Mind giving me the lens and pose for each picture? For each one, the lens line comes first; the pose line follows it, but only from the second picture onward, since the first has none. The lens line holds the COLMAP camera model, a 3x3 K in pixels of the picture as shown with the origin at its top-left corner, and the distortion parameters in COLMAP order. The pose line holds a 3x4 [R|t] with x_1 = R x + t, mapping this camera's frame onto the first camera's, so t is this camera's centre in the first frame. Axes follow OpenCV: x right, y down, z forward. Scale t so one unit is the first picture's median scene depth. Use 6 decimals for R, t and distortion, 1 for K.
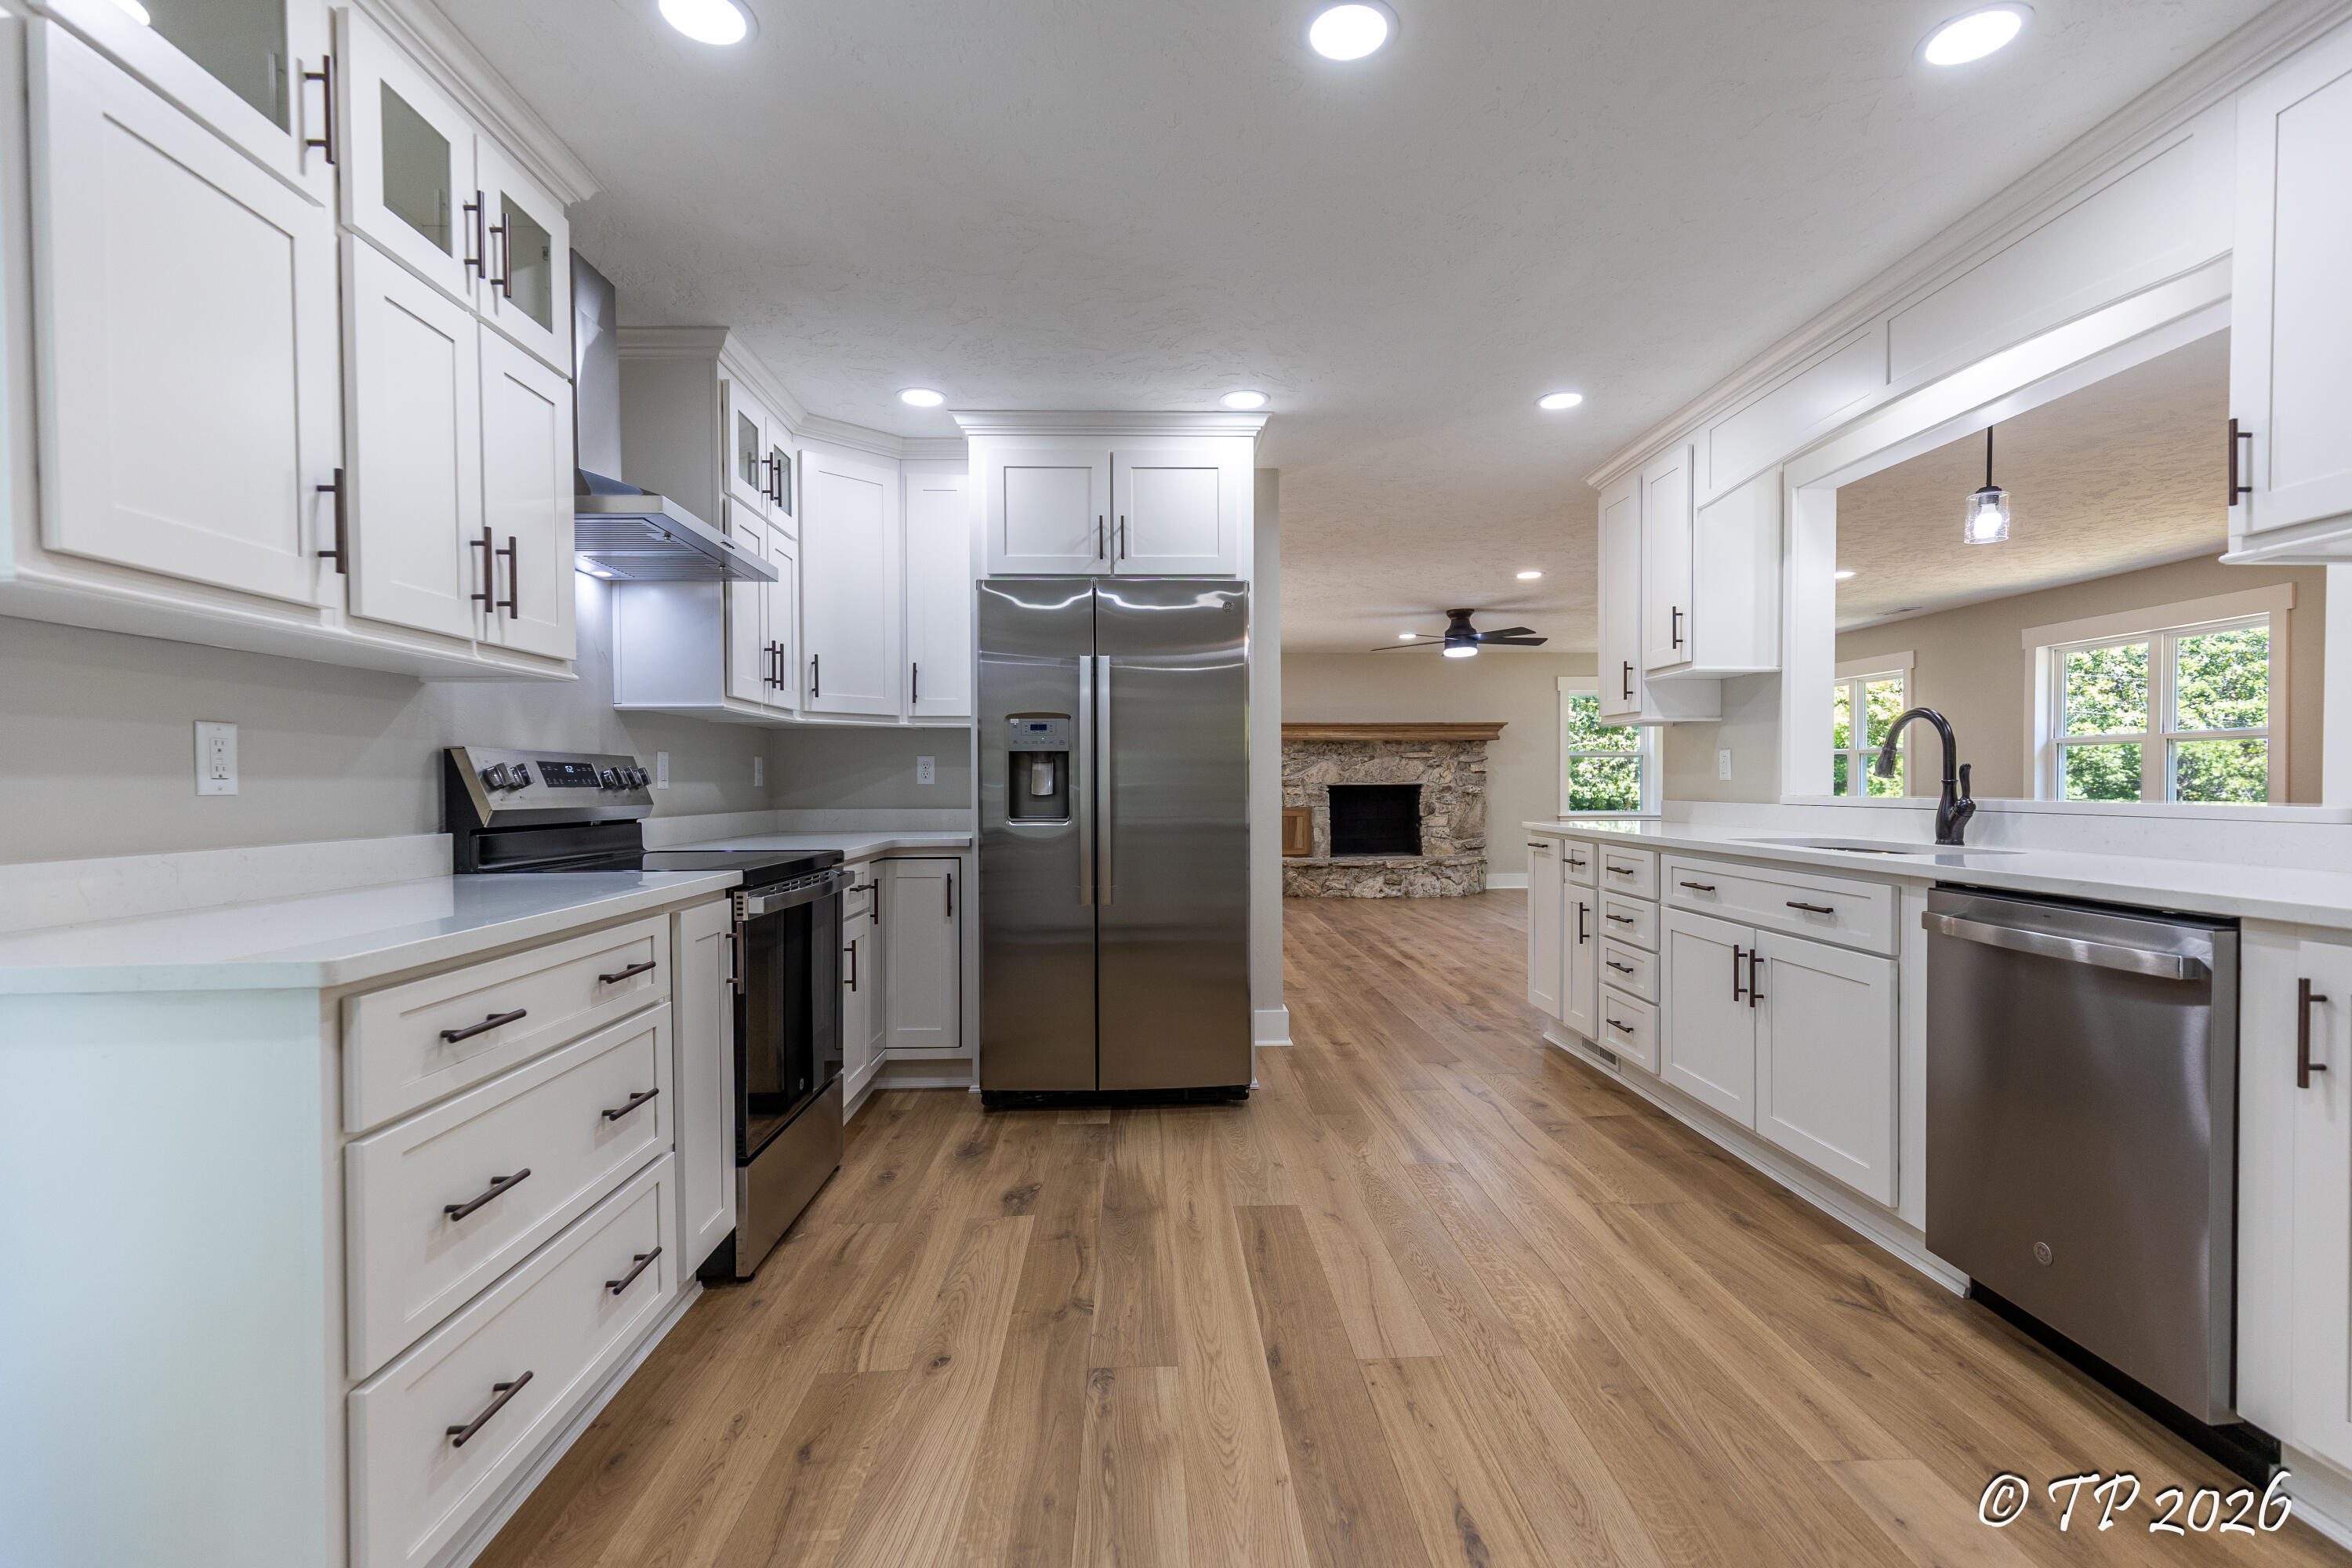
lens RADIAL K [[1066.9, 0, 1188.4], [0, 1066.9, 789.7], [0, 0, 1]] dist [0.013358, -0.003135]
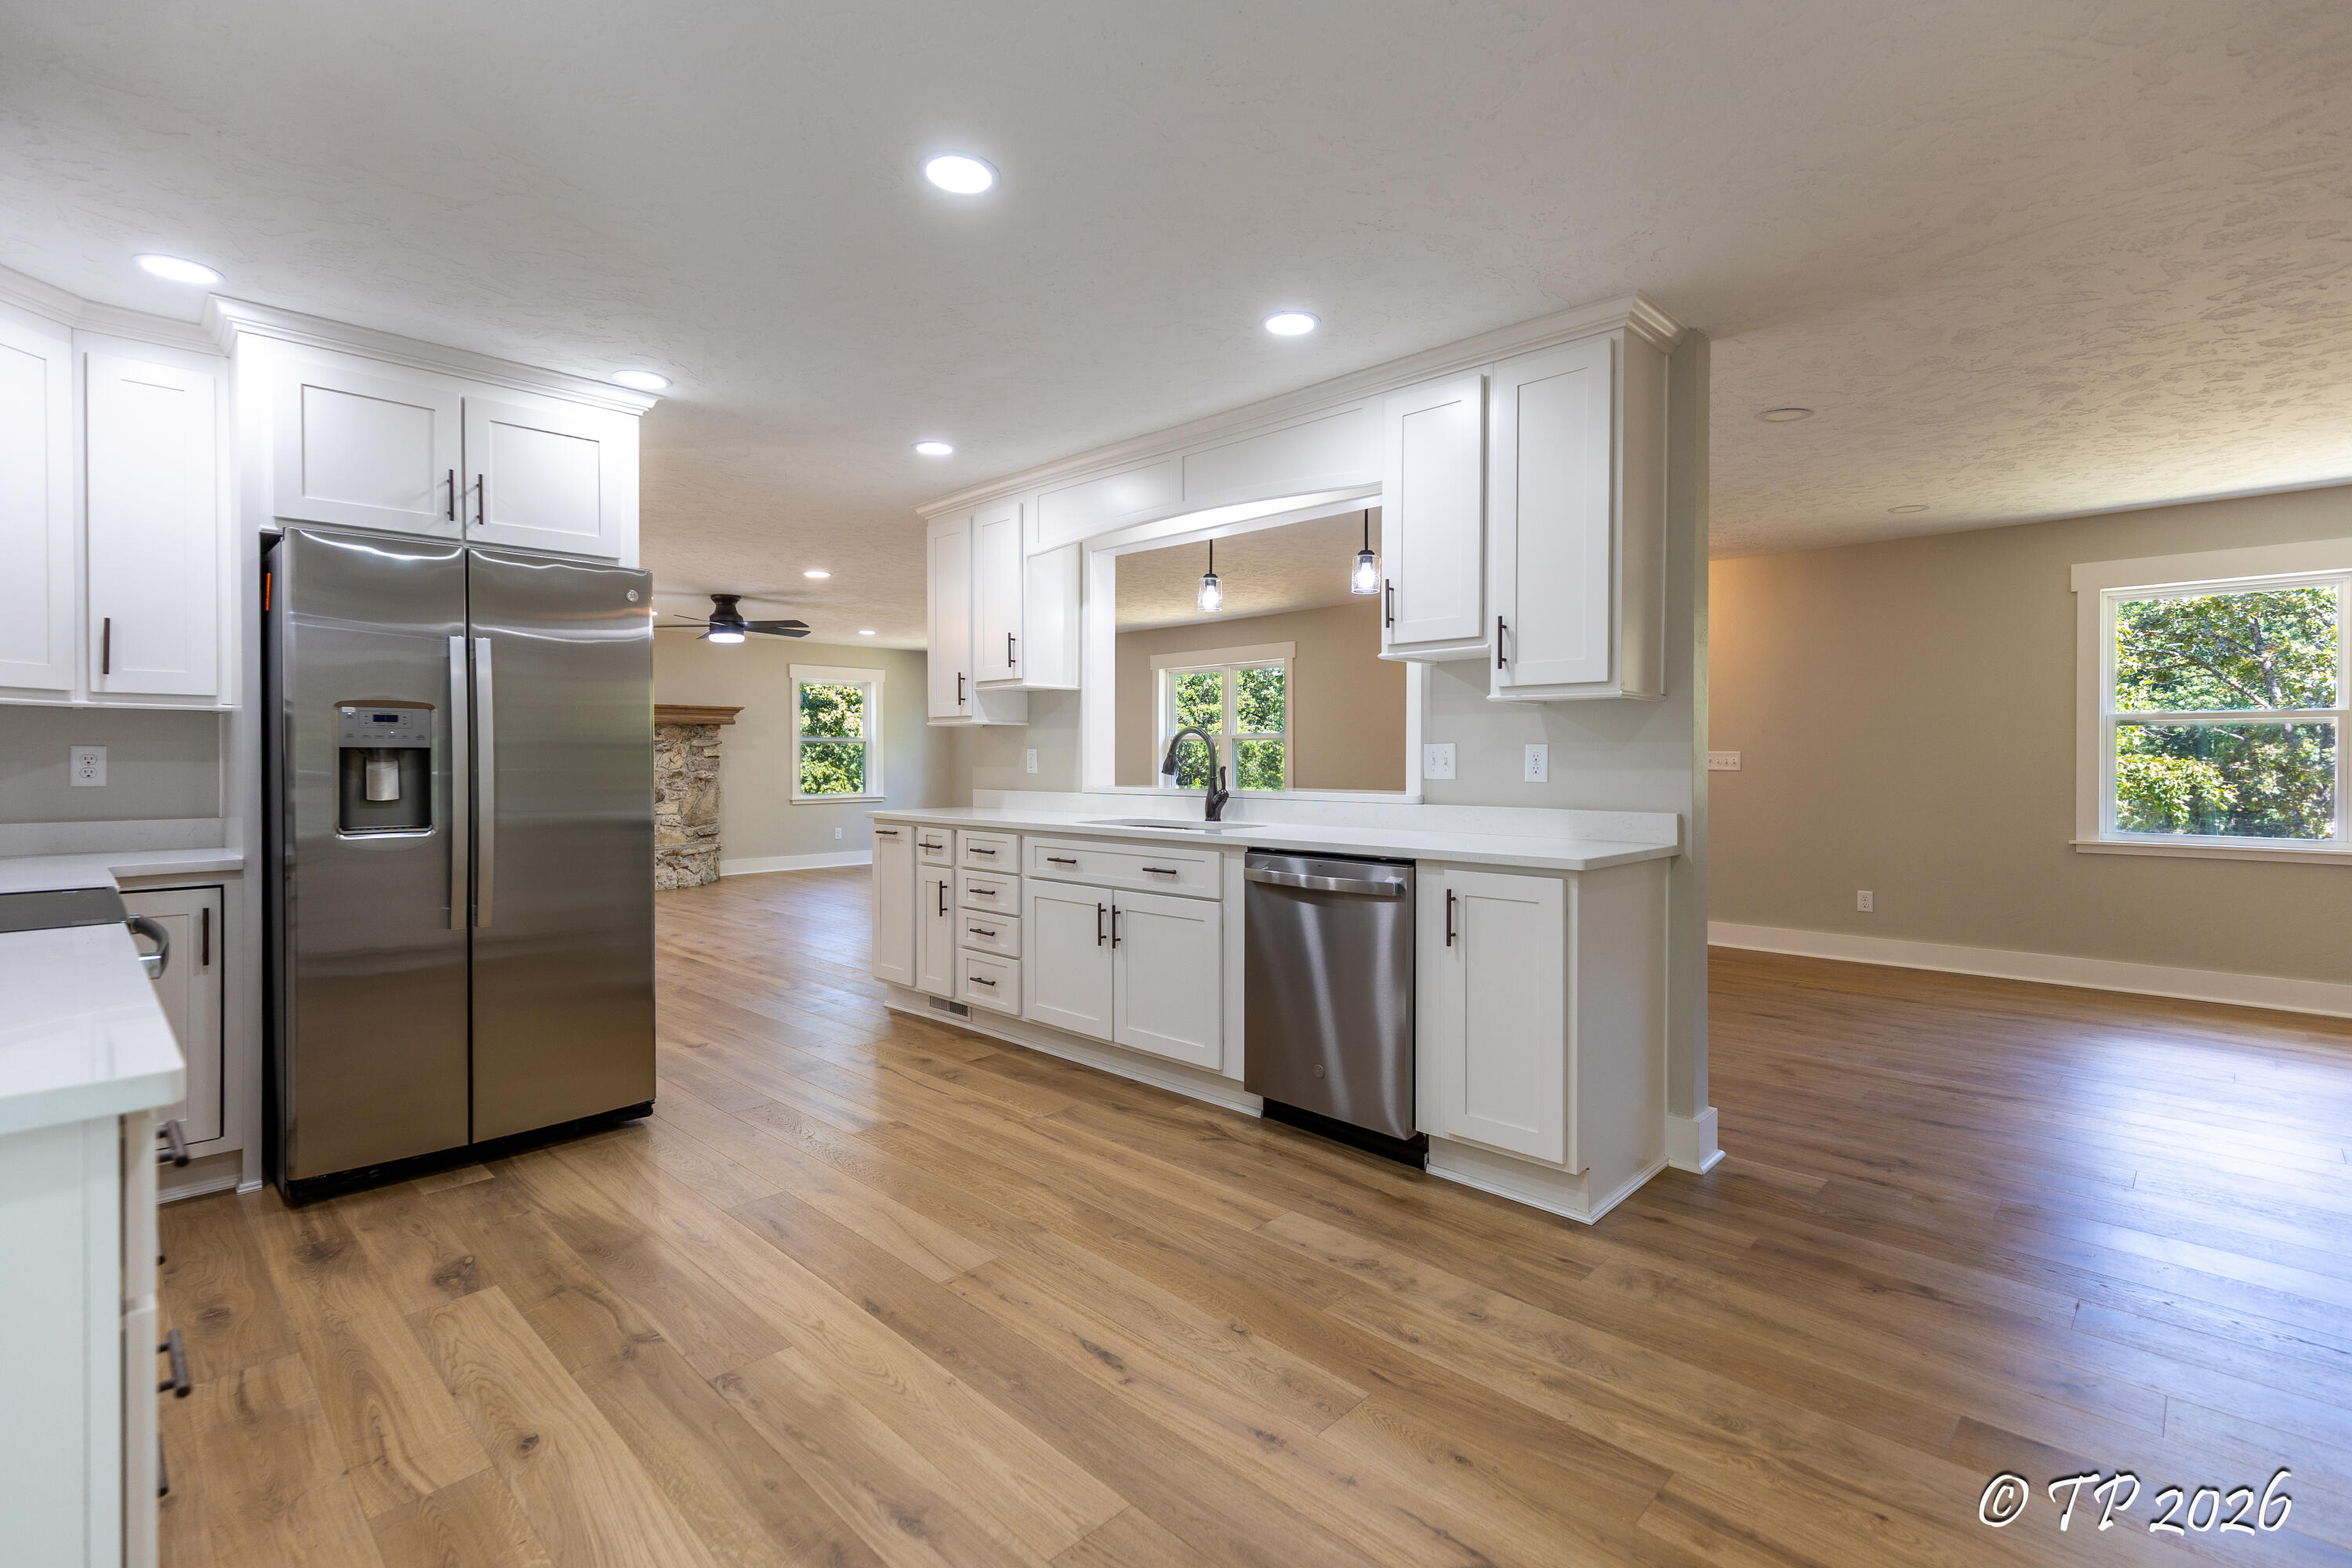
lens RADIAL K [[1066.9, 0, 1187.6], [0, 1066.9, 759.1], [0, 0, 1]] dist [0.013358, -0.003135]
pose [[0.724104, 0.001763, 0.689688, -0.284449], [0.003633, 0.999973, -0.006371, -0.021503], [-0.689681, 0.007119, 0.724078, -0.026995]]
